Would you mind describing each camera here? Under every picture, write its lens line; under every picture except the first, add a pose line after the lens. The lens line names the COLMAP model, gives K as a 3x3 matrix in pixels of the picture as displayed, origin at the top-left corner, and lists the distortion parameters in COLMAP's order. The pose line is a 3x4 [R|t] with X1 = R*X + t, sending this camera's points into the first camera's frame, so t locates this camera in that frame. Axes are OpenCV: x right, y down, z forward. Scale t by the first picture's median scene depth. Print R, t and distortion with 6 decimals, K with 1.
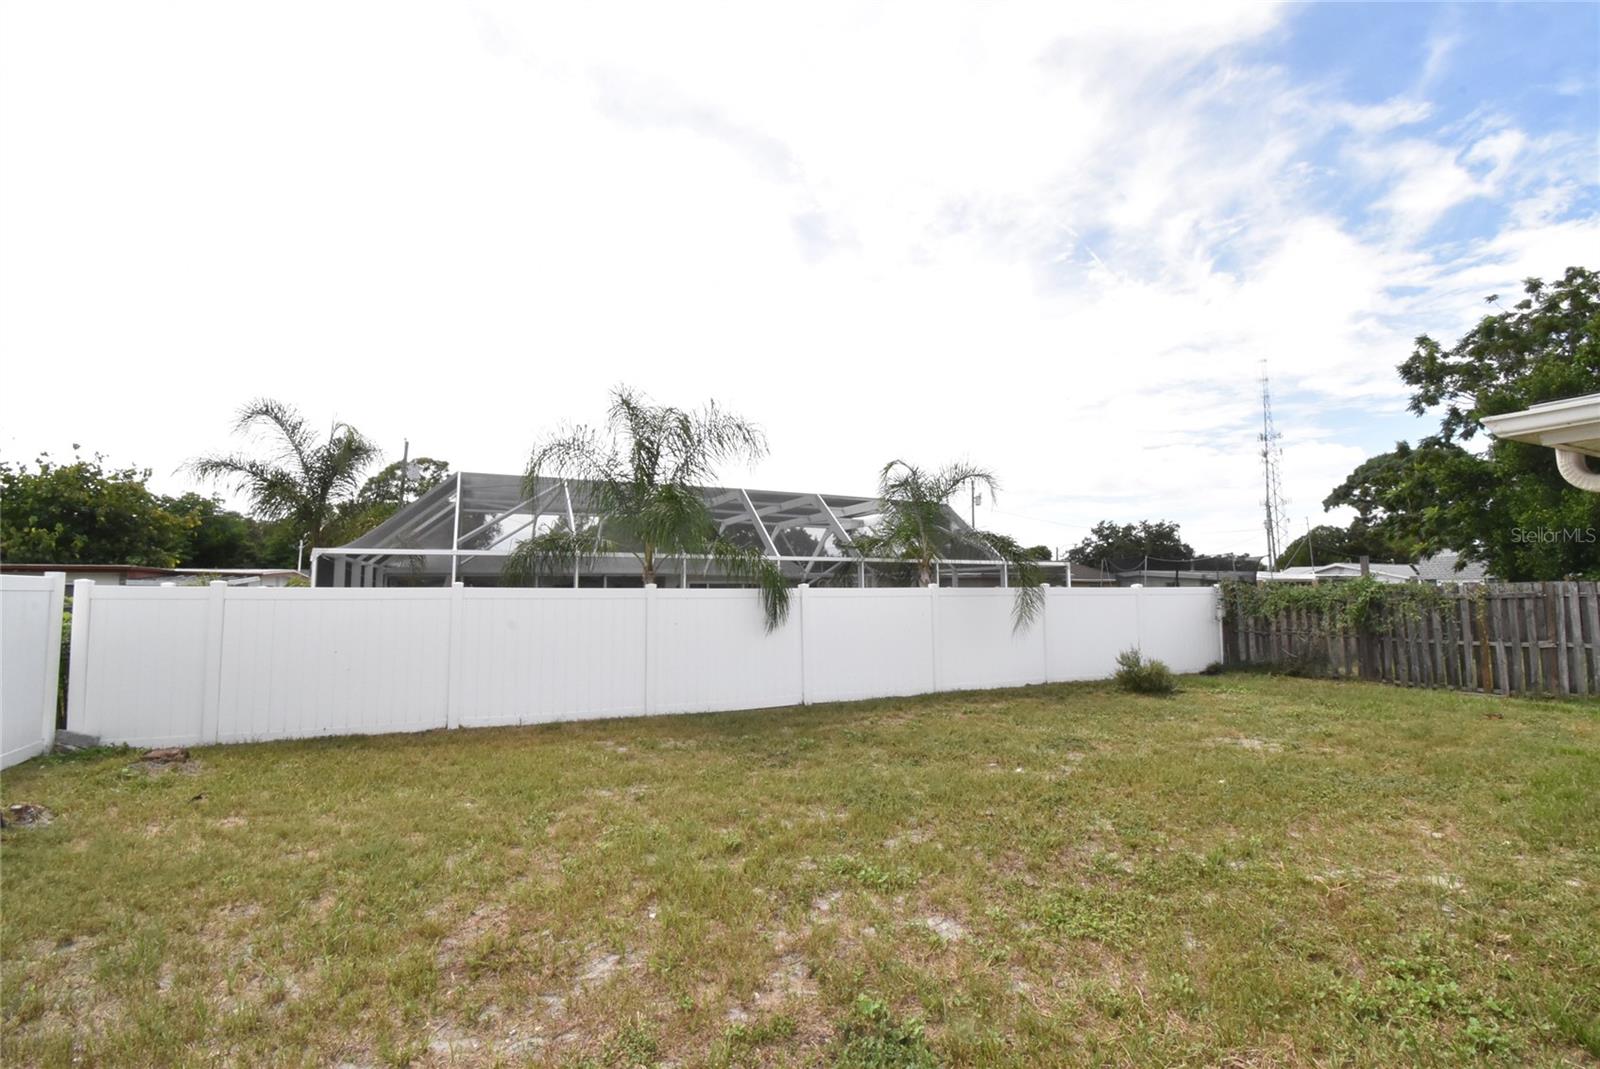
lens RADIAL K [[706.9, 0, 800.0], [0, 706.9, 534.5], [0, 0, 1]] dist [0.001293, -0.004783]
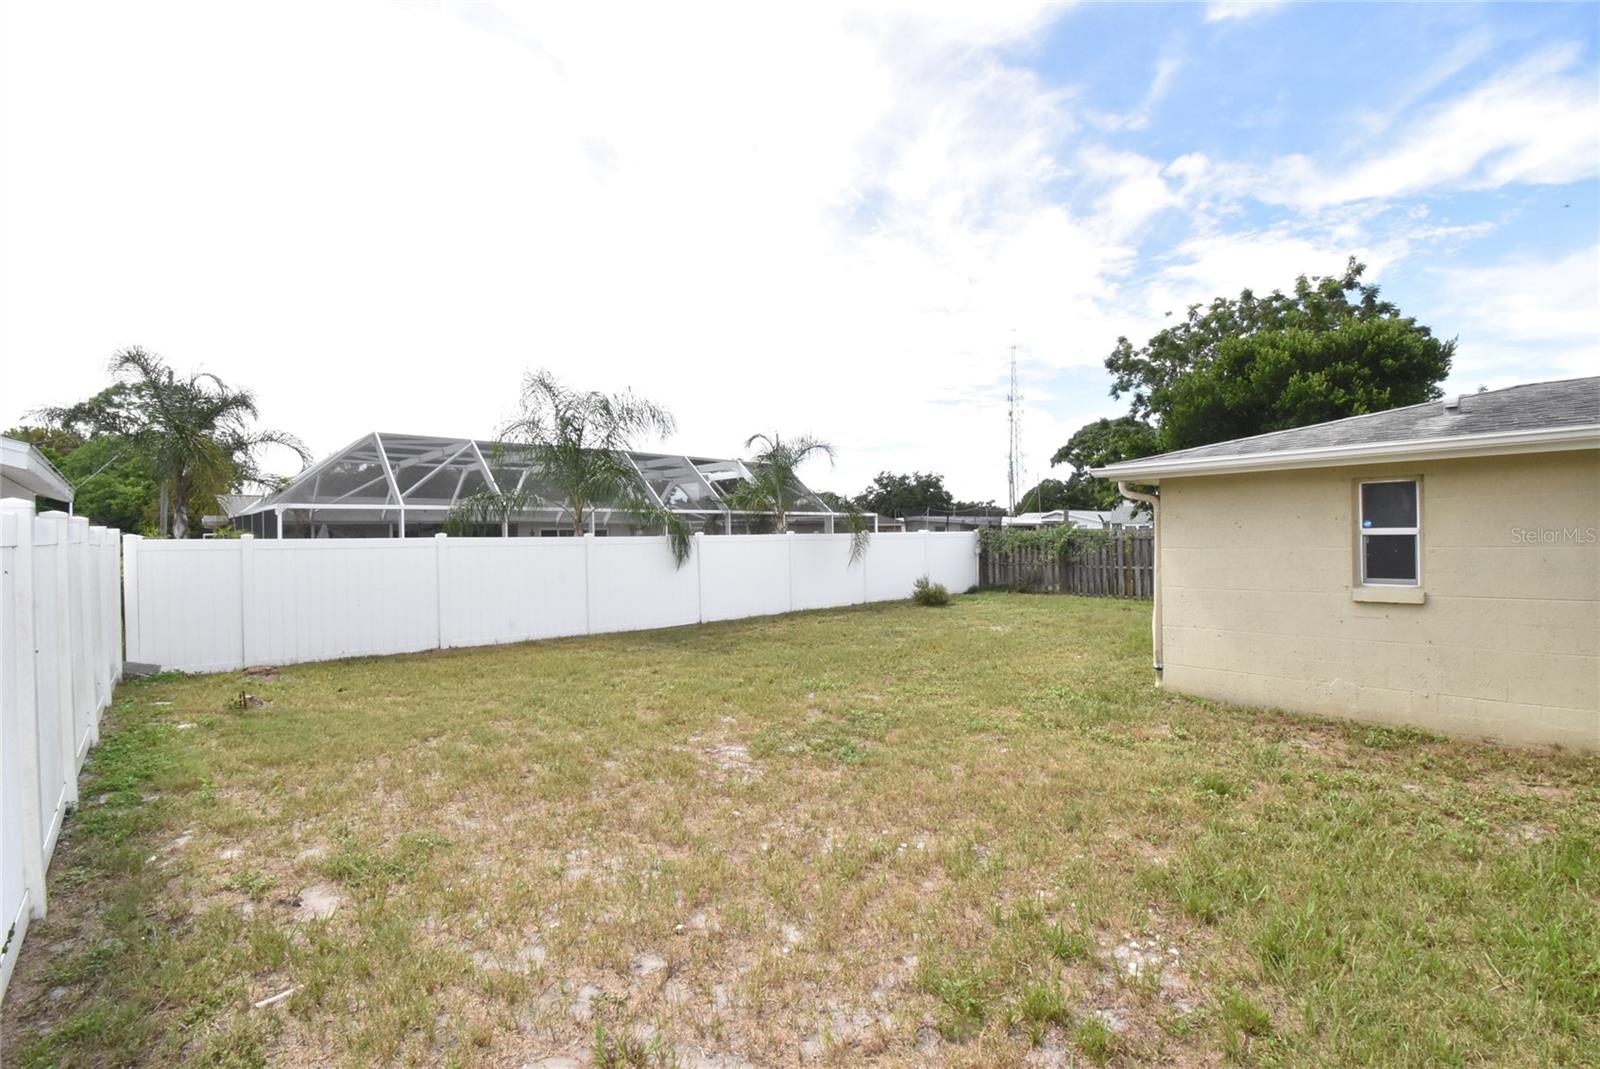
lens RADIAL K [[706.9, 0, 800.0], [0, 706.9, 534.5], [0, 0, 1]] dist [0.001293, -0.004783]
pose [[0.956104, -0.006657, 0.292953, -0.146588], [-0.016929, 0.996817, 0.077903, -0.022467], [-0.292540, -0.079443, 0.952948, -0.219883]]
